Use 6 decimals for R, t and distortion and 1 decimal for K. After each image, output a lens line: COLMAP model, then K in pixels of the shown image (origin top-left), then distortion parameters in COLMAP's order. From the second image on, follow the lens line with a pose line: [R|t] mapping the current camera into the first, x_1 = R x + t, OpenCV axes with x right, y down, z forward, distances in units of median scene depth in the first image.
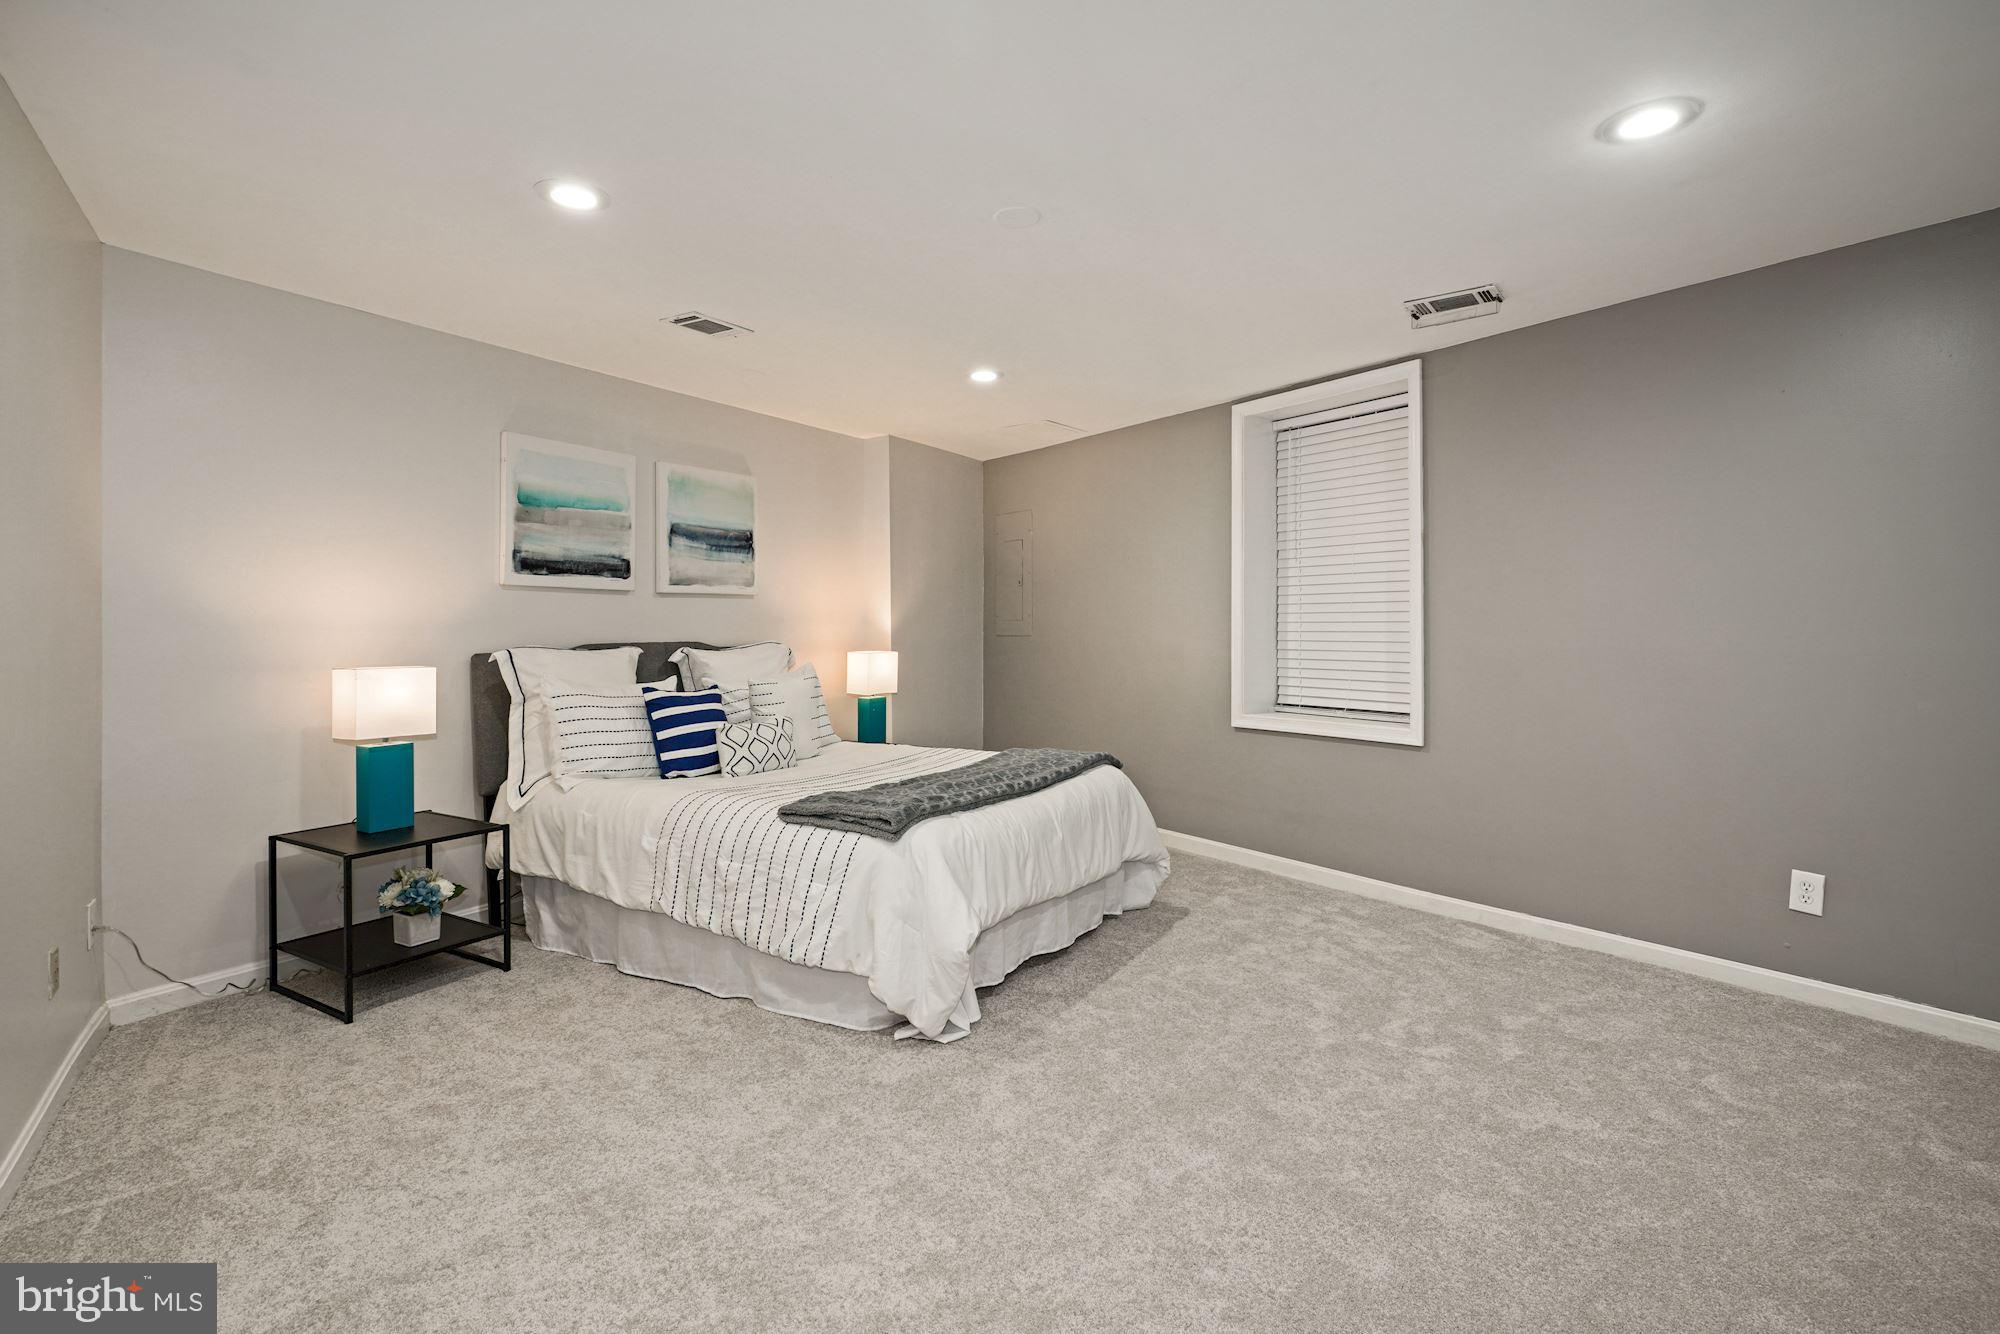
lens RADIAL K [[950.7, 0, 1004.1], [0, 950.7, 619.8], [0, 0, 1]] dist [-0.001560, 0.000141]
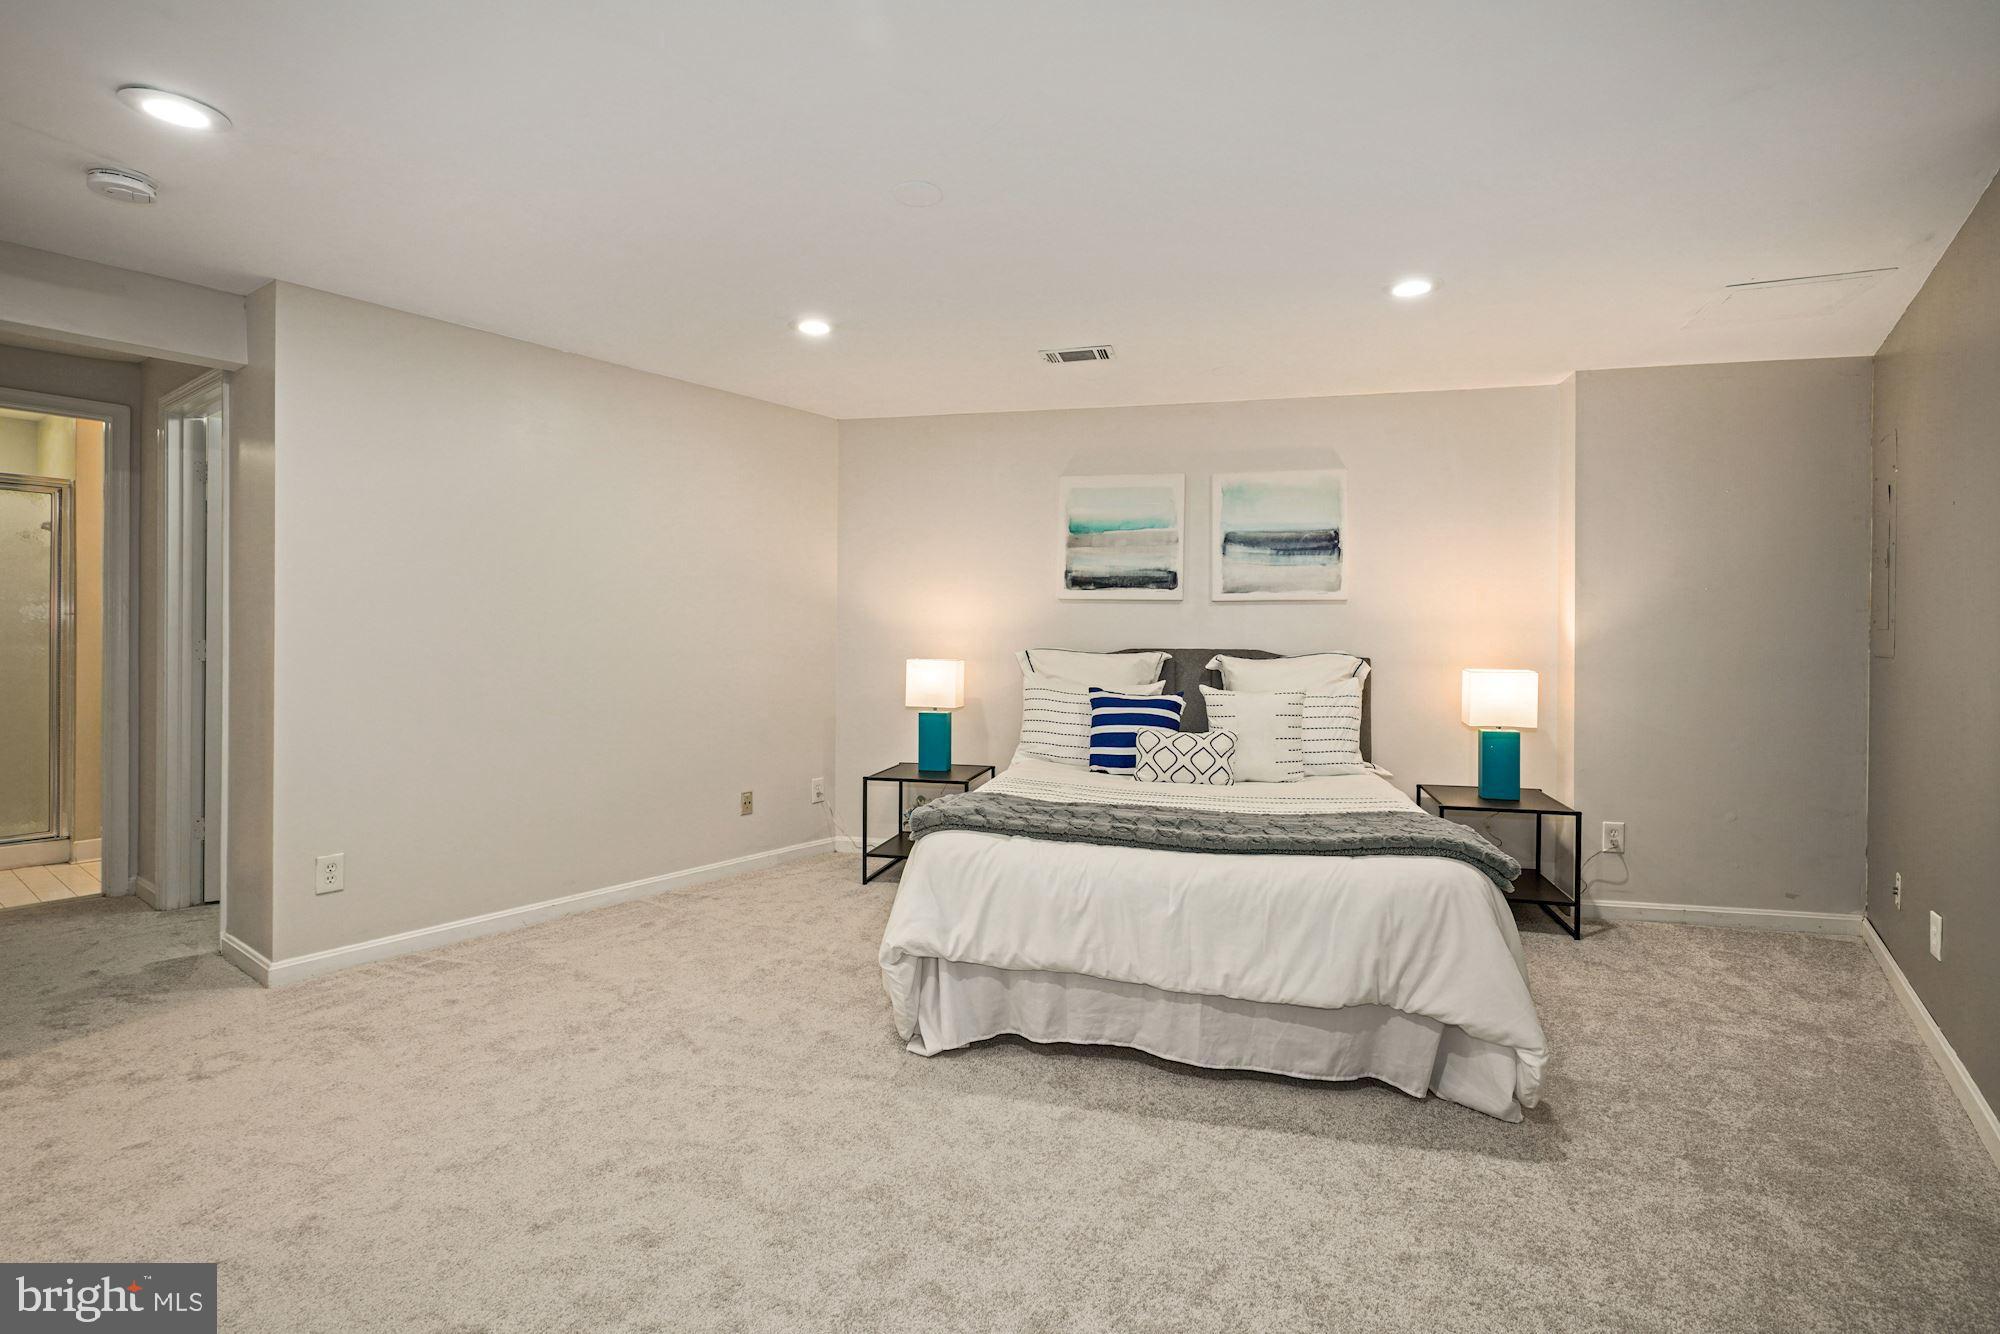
lens RADIAL K [[918.7, 0, 996.2], [0, 918.7, 636.2], [0, 0, 1]] dist [-0.002724, 0.000533]
pose [[0.322819, 0.012152, -0.946383, 0.537772], [-0.000477, 0.999920, 0.012677, -0.002826], [0.946461, -0.003641, 0.322799, 0.478019]]
